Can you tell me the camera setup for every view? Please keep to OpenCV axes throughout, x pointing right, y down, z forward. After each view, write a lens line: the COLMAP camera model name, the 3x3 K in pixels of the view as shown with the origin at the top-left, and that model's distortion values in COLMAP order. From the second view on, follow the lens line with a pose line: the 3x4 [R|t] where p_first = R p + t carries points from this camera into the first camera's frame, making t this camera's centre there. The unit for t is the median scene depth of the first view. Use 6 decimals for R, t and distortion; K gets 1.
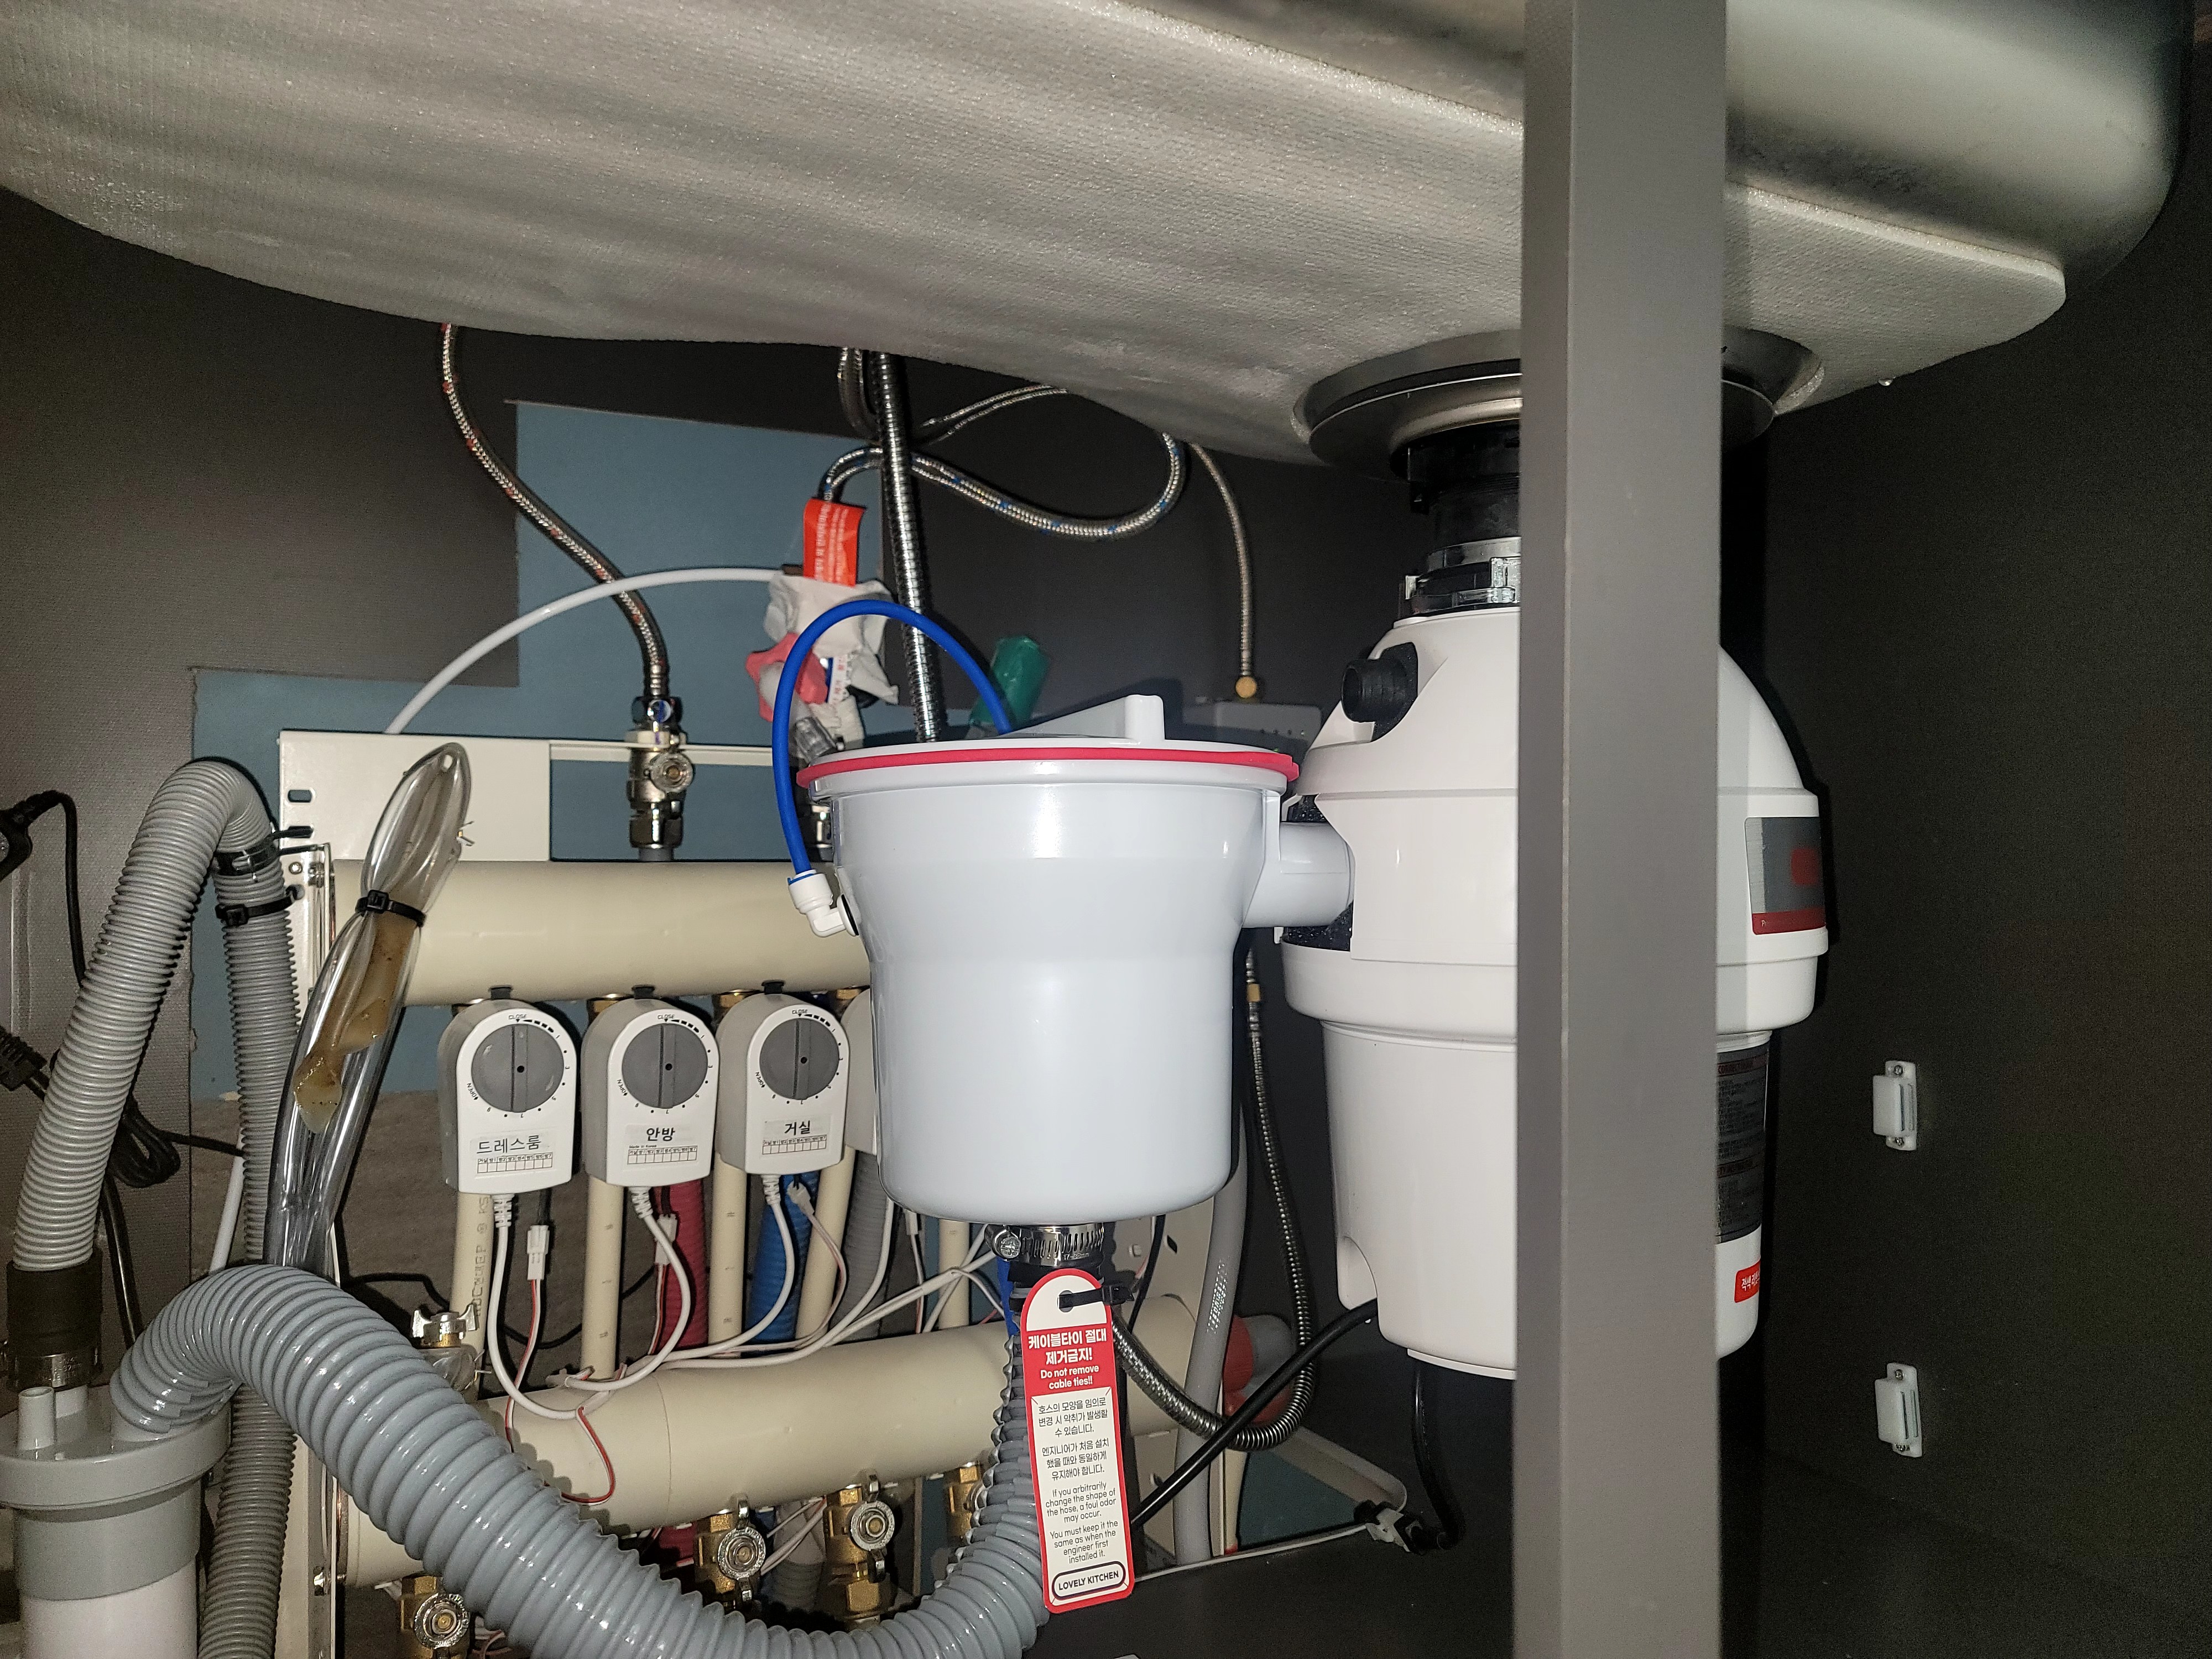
lens RADIAL K [[1630.3, 0, 1109.4], [0, 1630.3, 835.0], [0, 0, 1]] dist [0.038249, -0.023675]
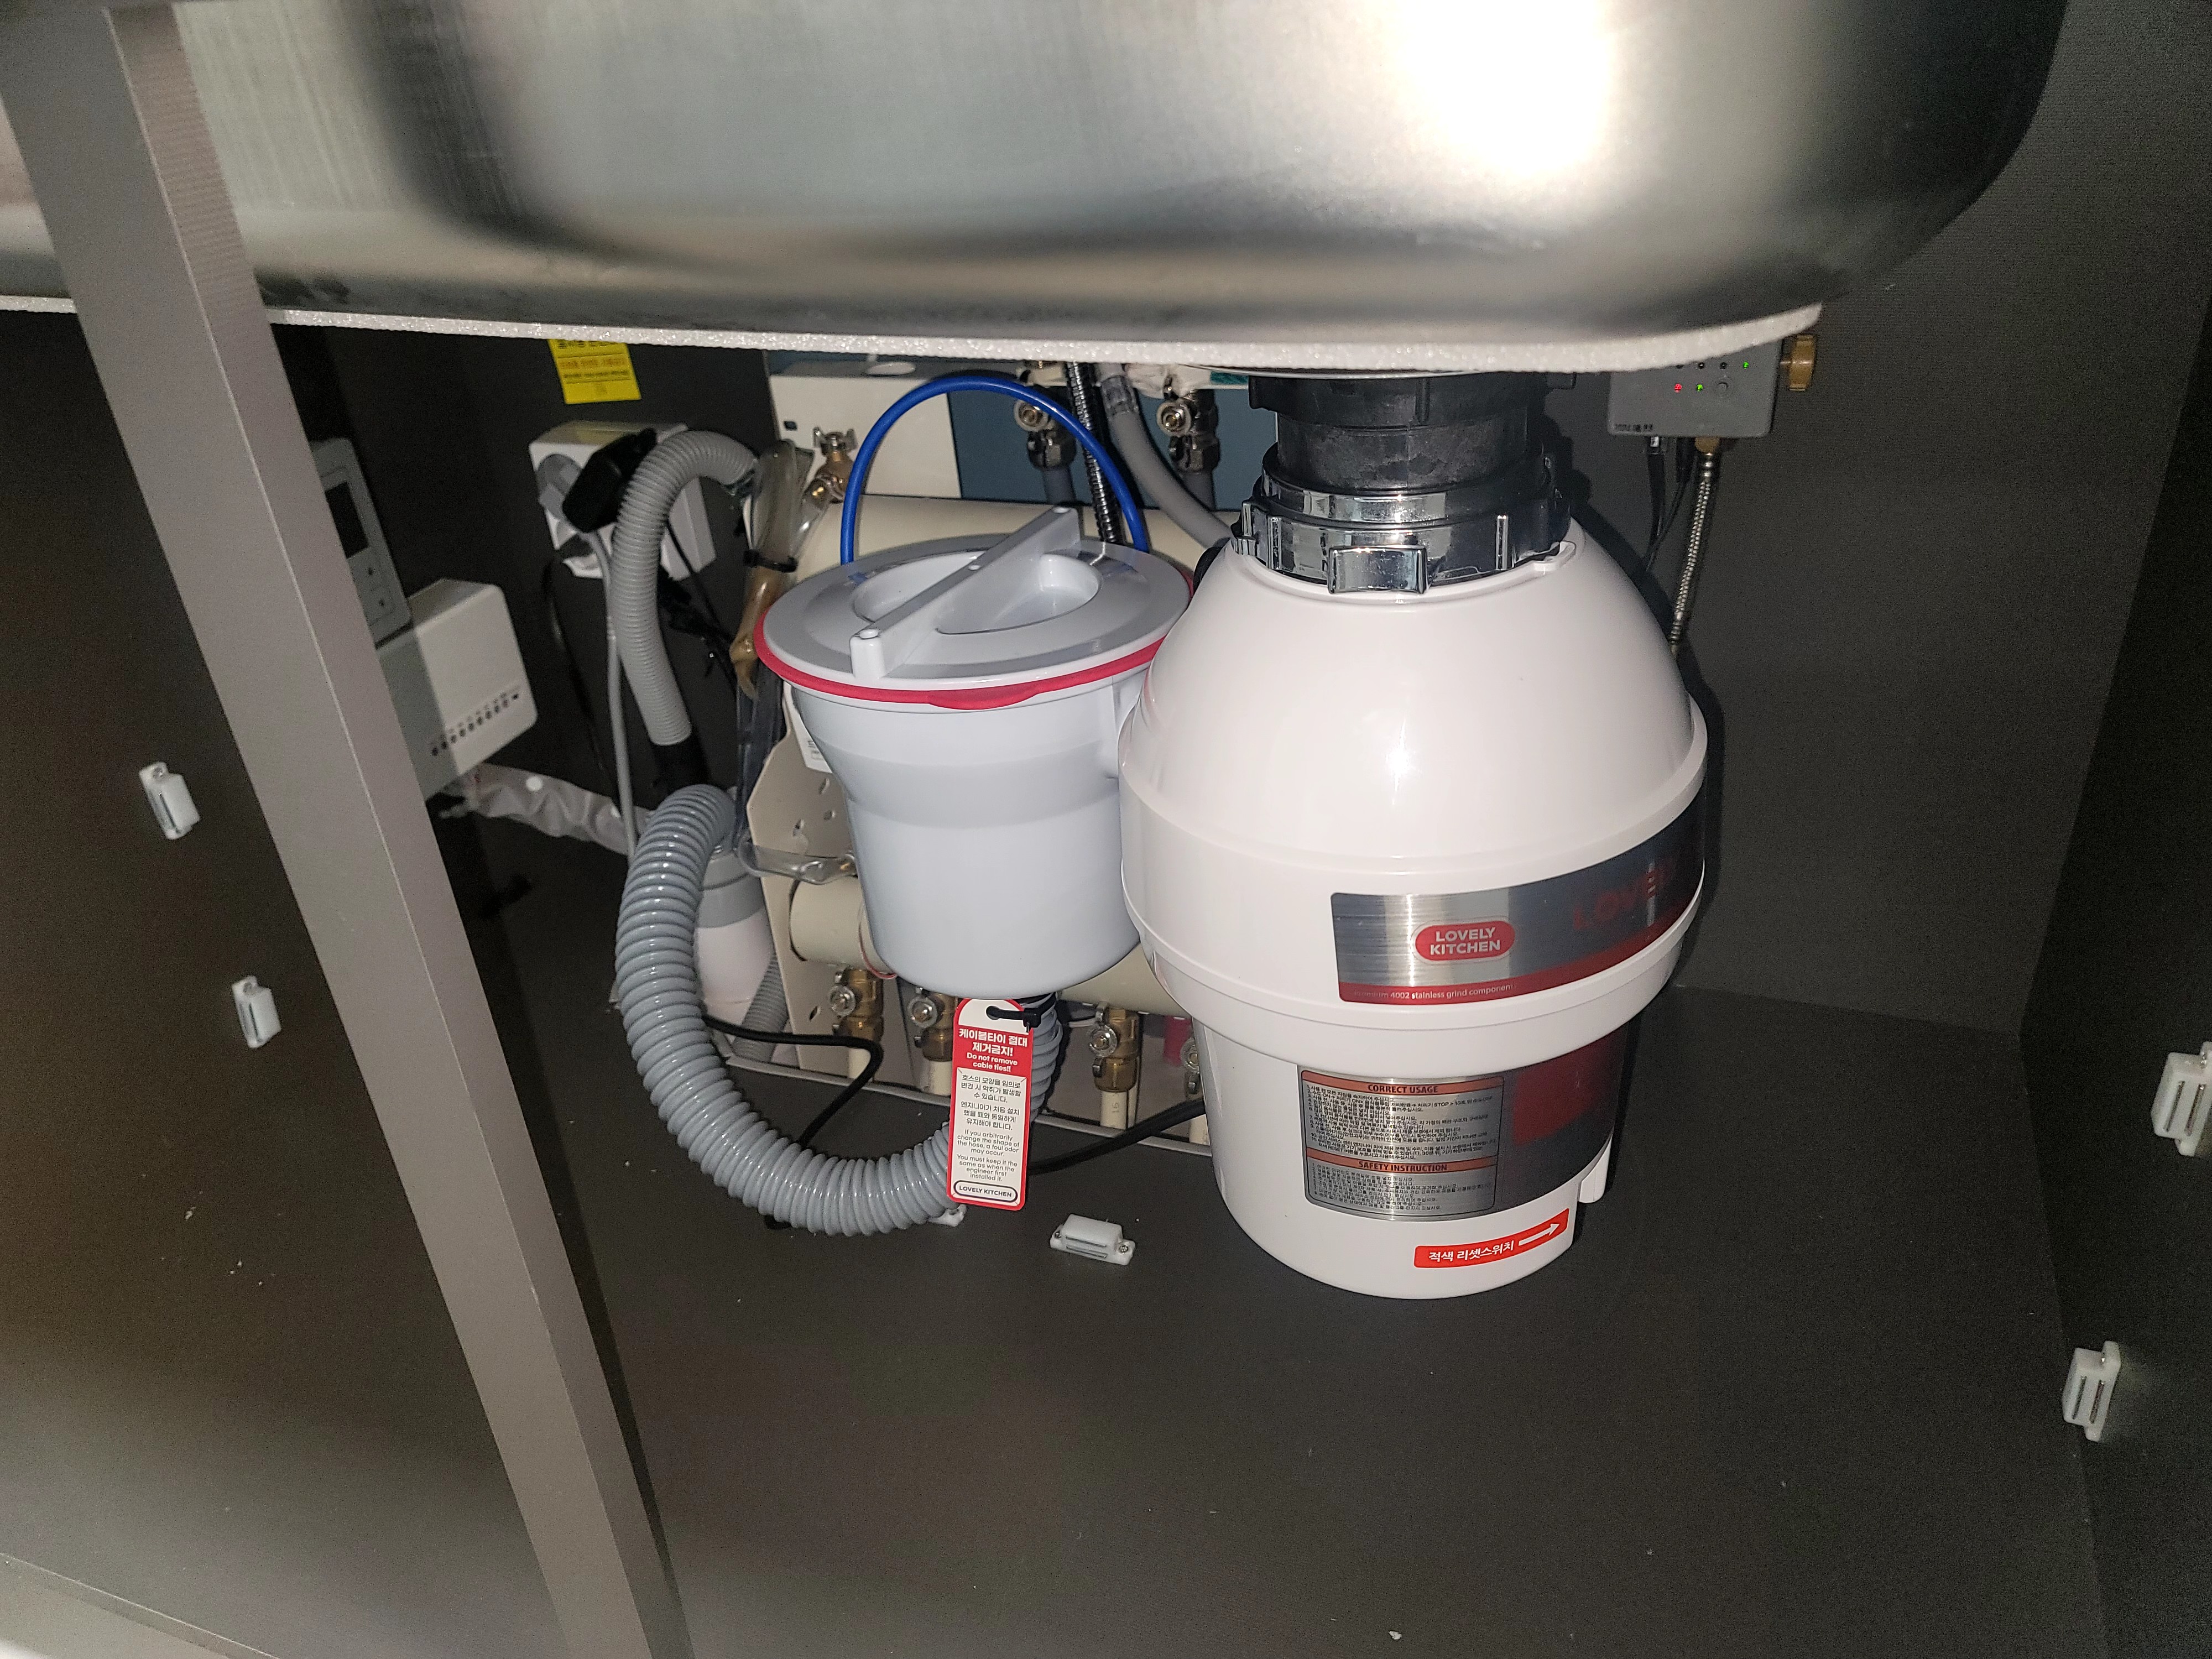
lens RADIAL K [[1630.3, 0, 1137.0], [0, 1630.3, 841.9], [0, 0, 1]] dist [0.038249, -0.023675]
pose [[0.671183, 0.324734, -0.666379, 0.786439], [0.079848, 0.862042, 0.500507, -0.425600], [0.736979, -0.389140, 0.552659, 0.382123]]
